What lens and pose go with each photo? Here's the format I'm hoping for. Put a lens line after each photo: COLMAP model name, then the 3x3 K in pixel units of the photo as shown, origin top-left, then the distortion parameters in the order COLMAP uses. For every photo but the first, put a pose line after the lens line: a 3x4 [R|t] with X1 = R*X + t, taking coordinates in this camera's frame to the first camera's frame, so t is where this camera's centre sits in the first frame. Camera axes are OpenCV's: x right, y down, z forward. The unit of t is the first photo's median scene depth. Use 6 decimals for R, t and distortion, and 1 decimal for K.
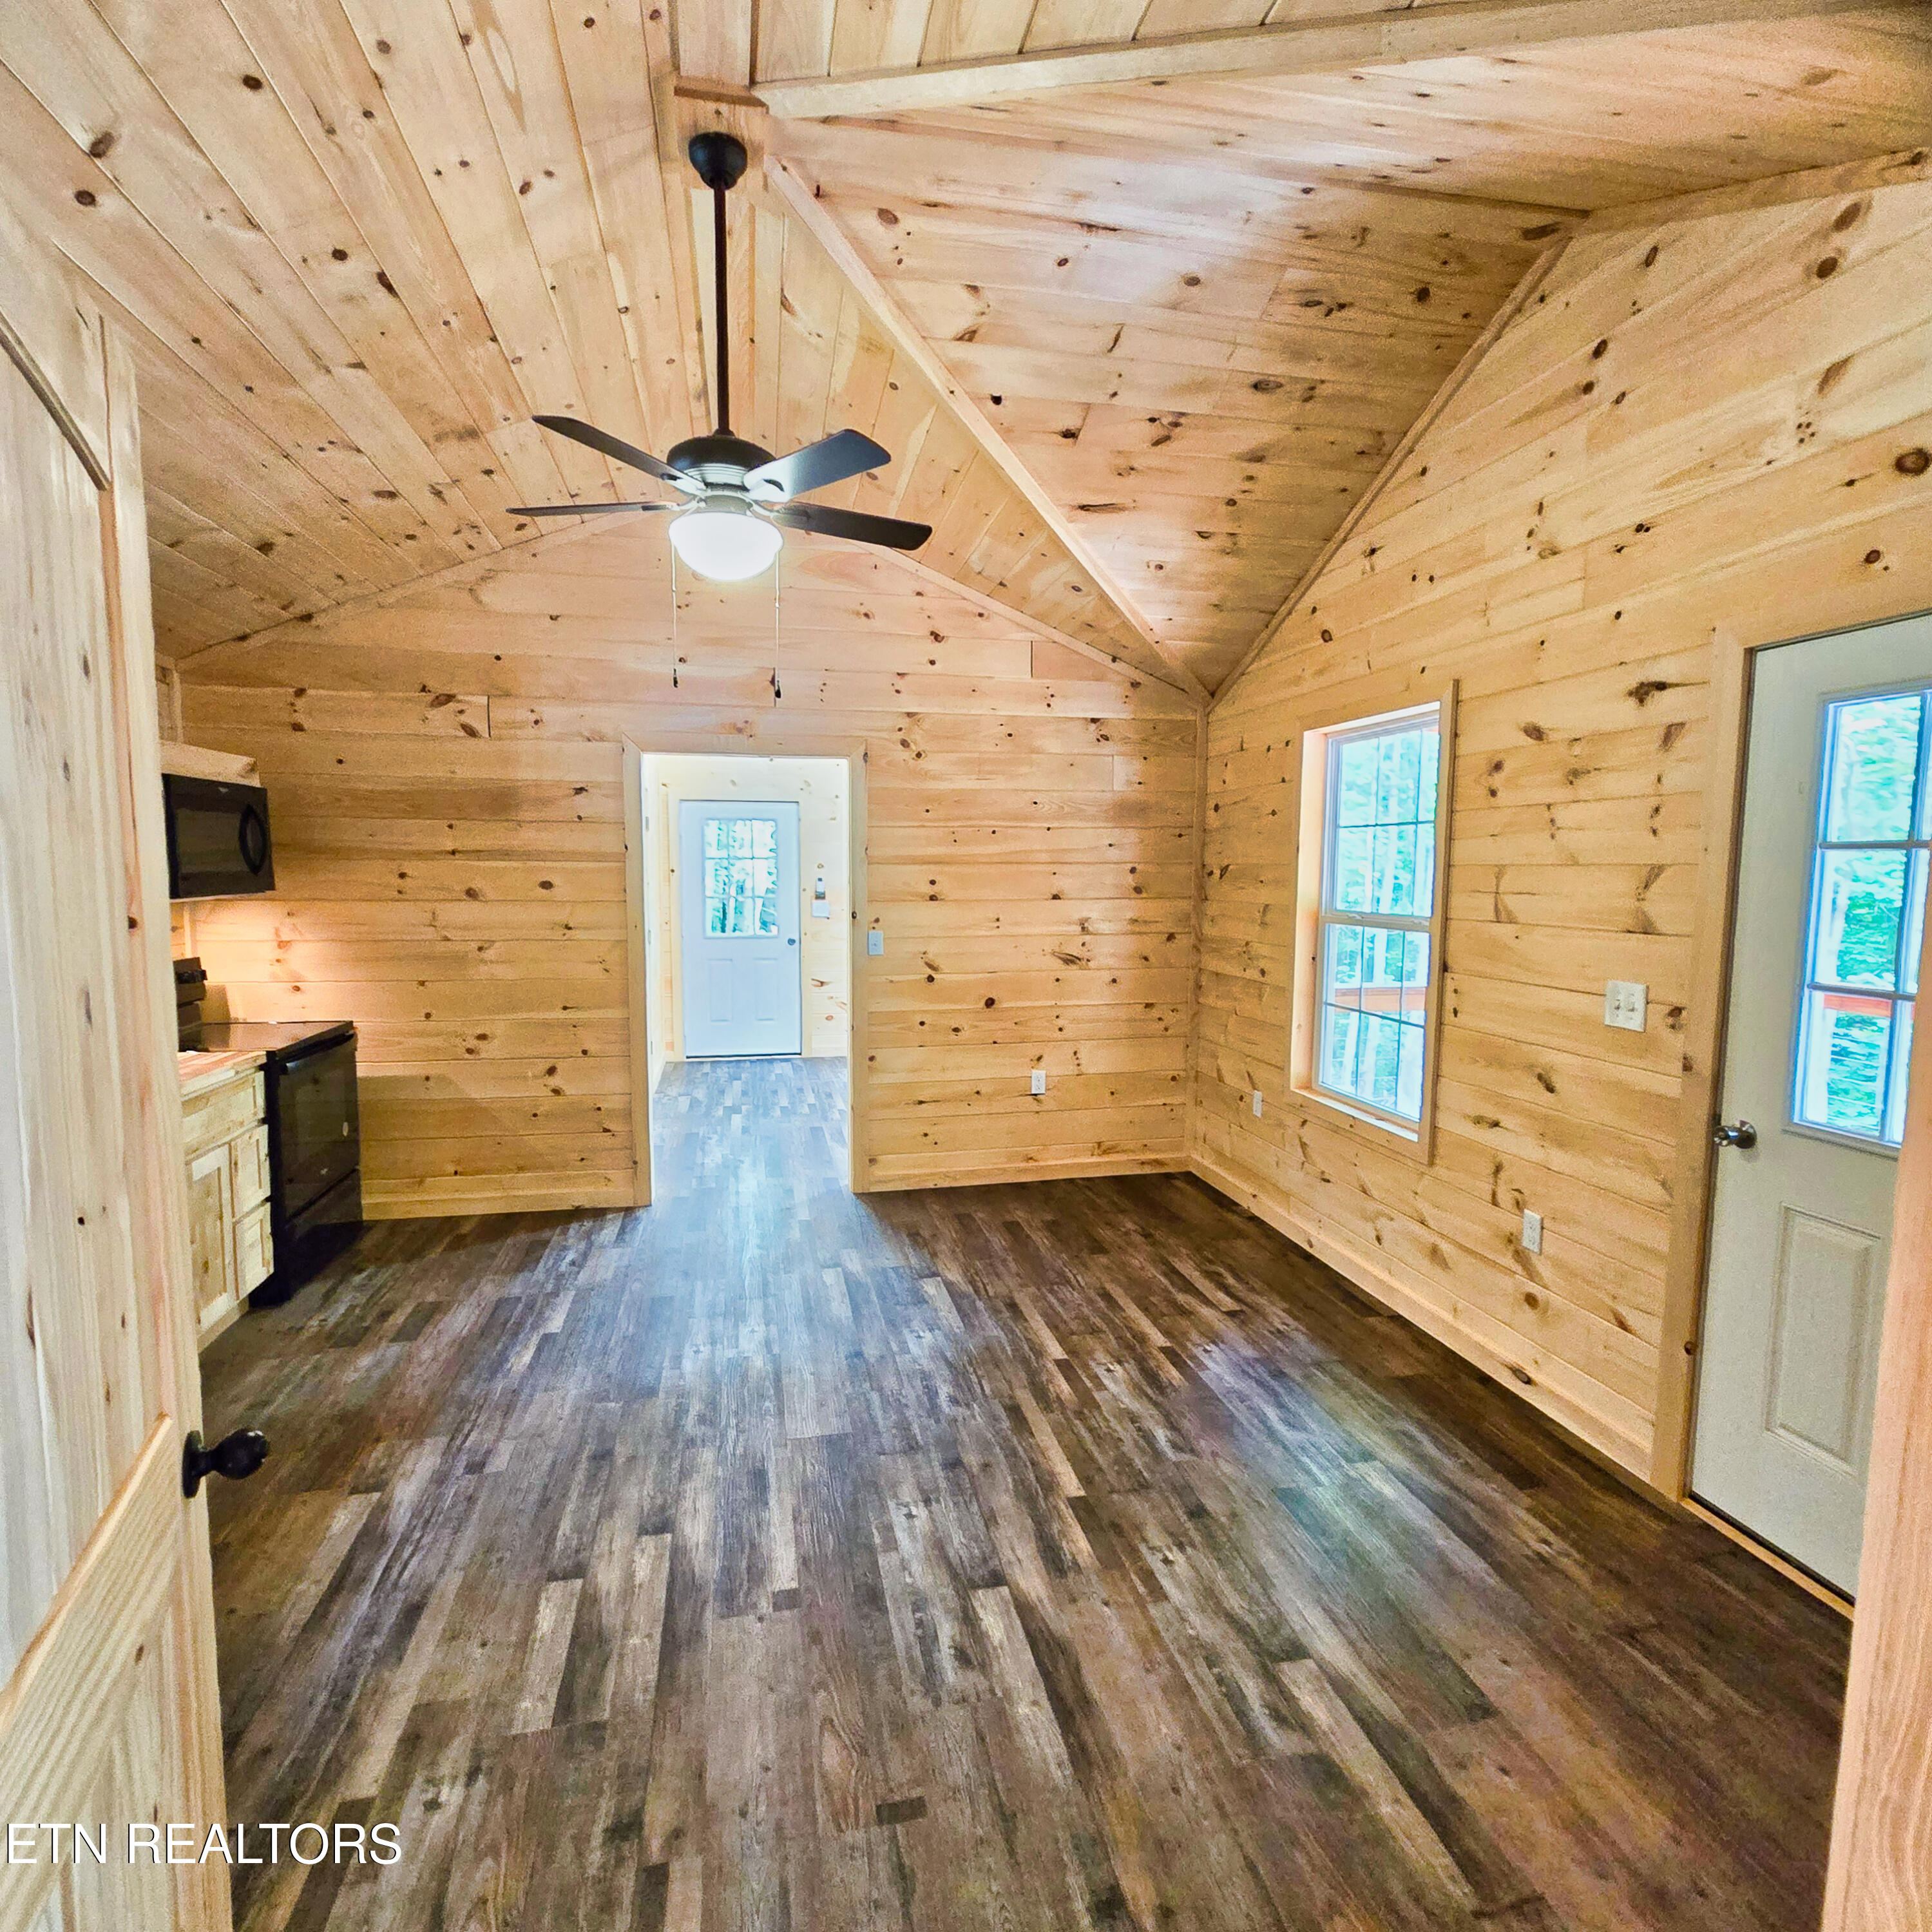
lens RADIAL K [[1054.6, 0, 981.0], [0, 1054.6, 977.4], [0, 0, 1]] dist [0.000182, 0.001098]
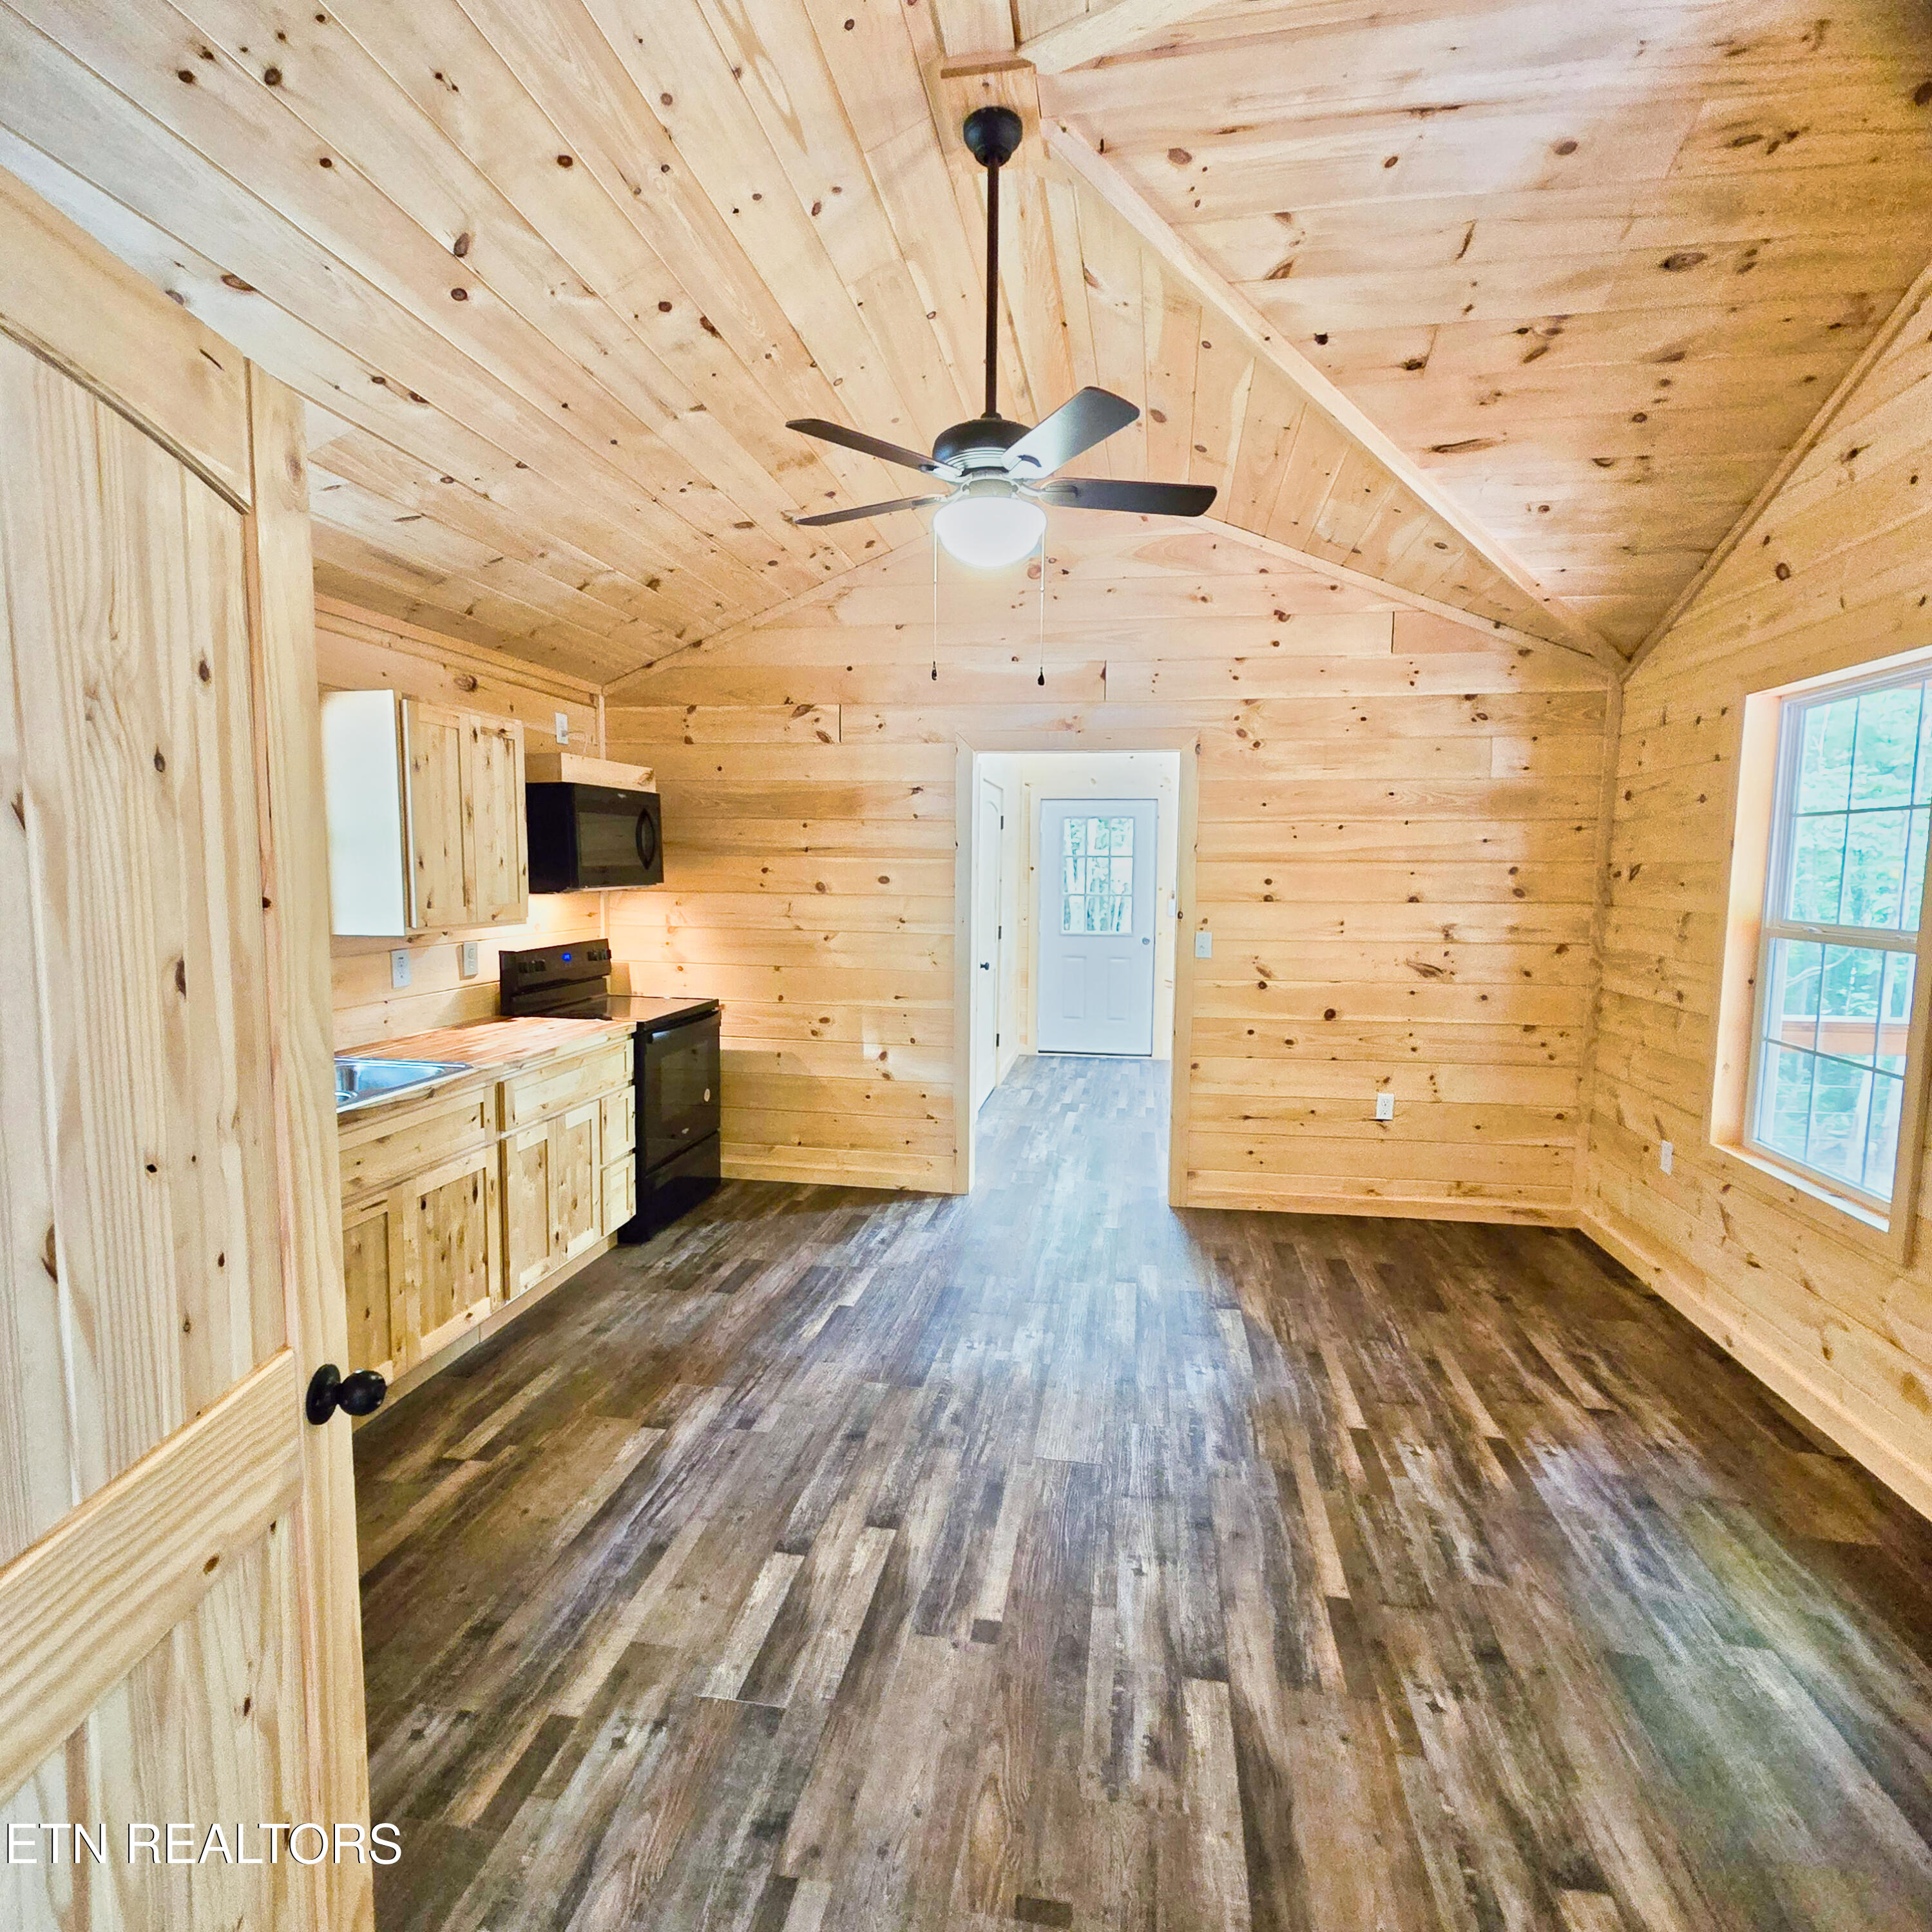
lens RADIAL K [[1054.6, 0, 975.1], [0, 1054.6, 969.6], [0, 0, 1]] dist [0.000182, 0.001098]
pose [[0.929452, 0.039980, -0.366770, 0.094325], [-0.042676, 0.999089, 0.000758, -0.004146], [0.366466, 0.014948, 0.930311, 0.074800]]
